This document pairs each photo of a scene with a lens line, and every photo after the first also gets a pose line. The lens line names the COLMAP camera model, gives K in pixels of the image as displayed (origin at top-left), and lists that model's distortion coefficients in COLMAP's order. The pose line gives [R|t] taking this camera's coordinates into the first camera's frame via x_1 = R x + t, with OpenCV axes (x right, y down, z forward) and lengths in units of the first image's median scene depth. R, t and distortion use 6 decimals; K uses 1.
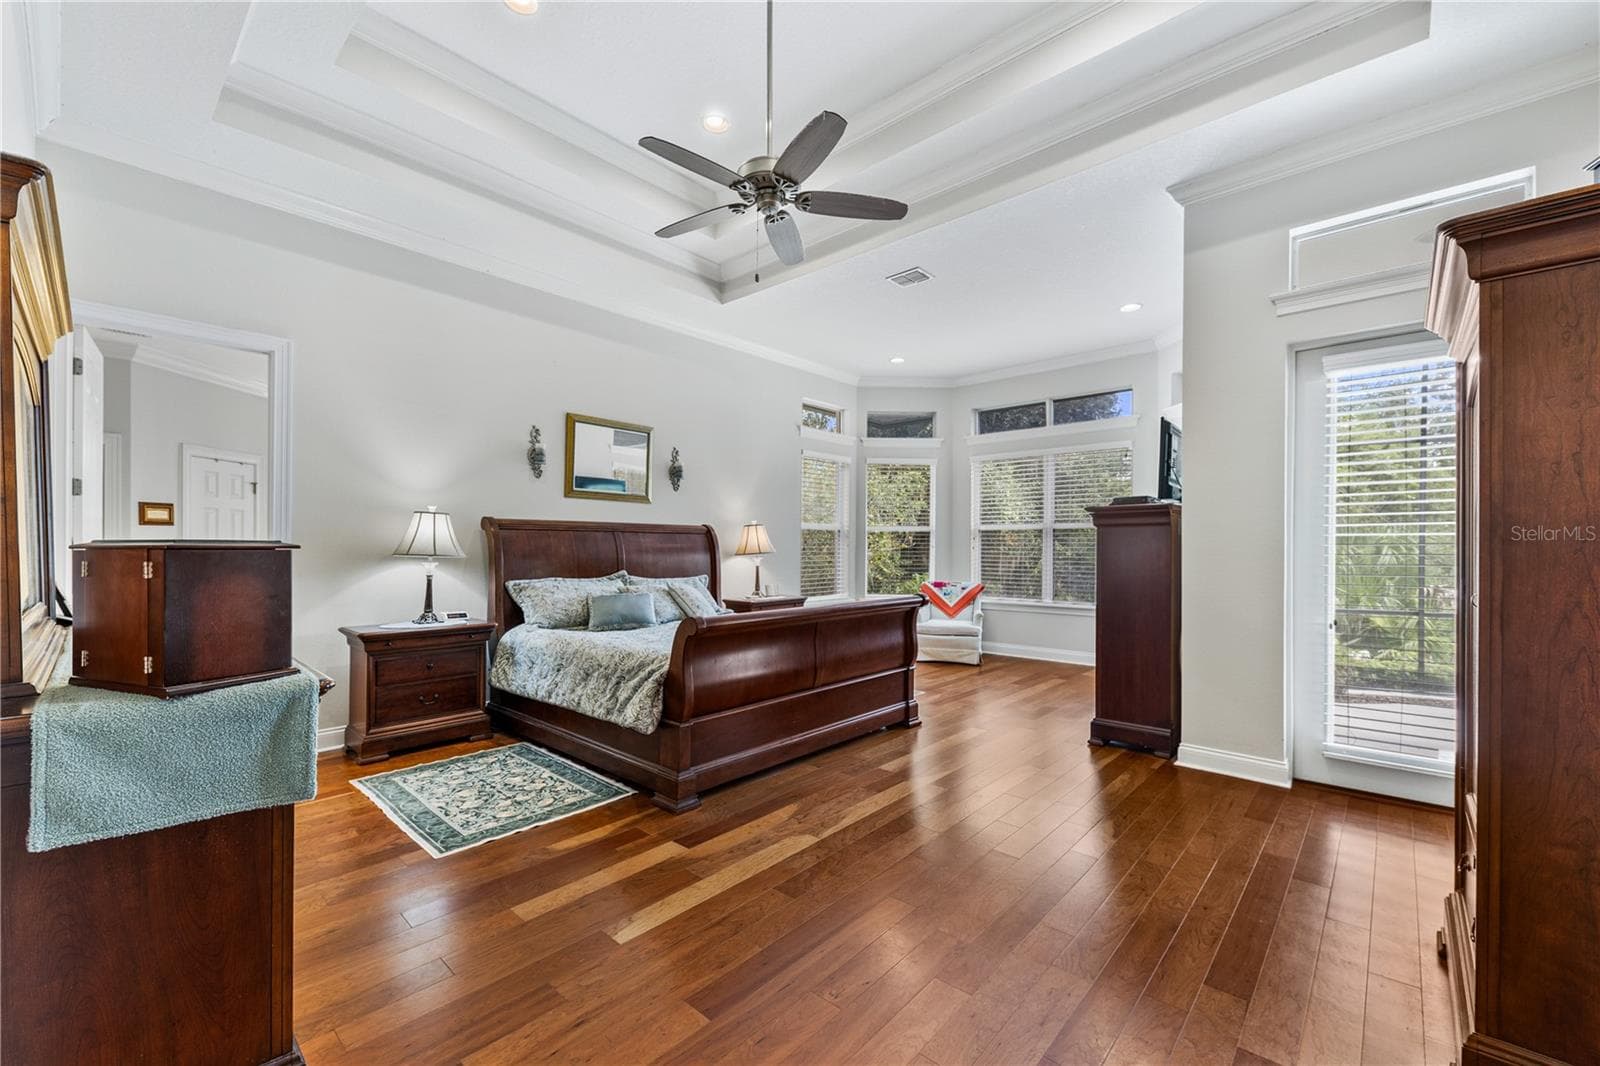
lens RADIAL K [[609.4, 0, 801.7], [0, 609.4, 541.4], [0, 0, 1]] dist [-0.000515, -0.000101]
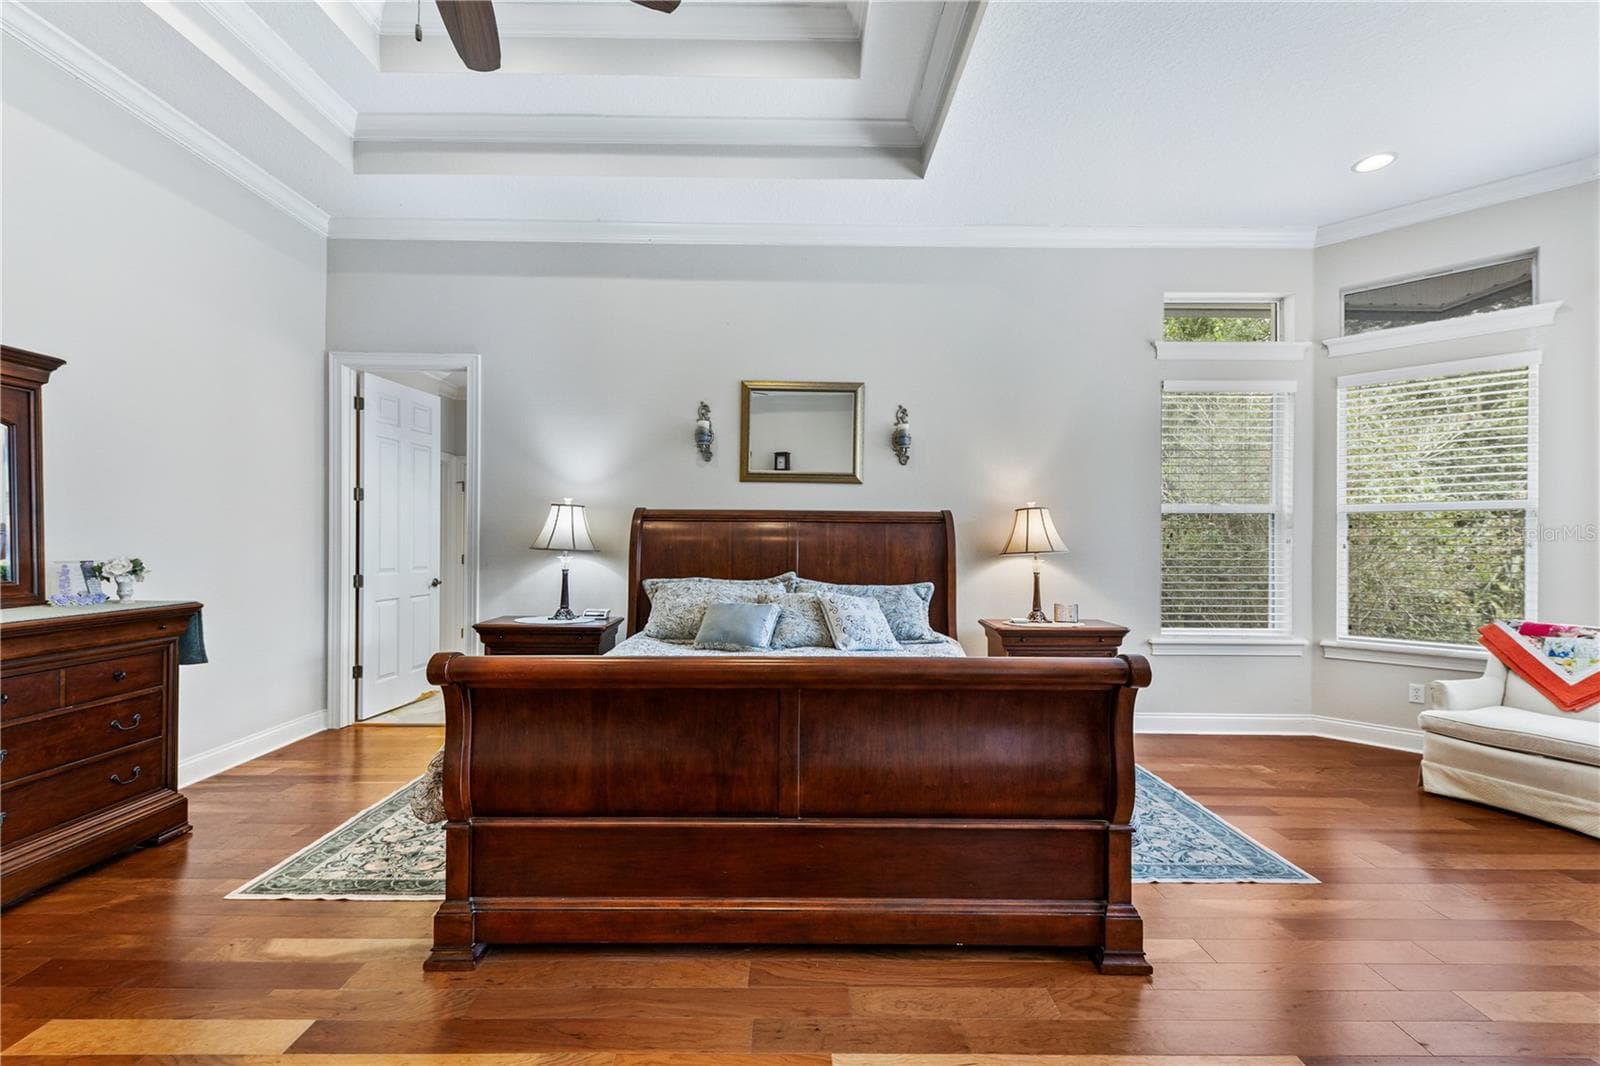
lens RADIAL K [[634.2, 0, 802.0], [0, 634.2, 532.6], [0, 0, 1]] dist [0.003763, -0.000005]
pose [[0.692996, -0.007810, -0.720899, 0.308608], [0.002000, 0.999958, -0.008912, 0.005172], [0.720939, 0.004734, 0.692982, 0.475599]]
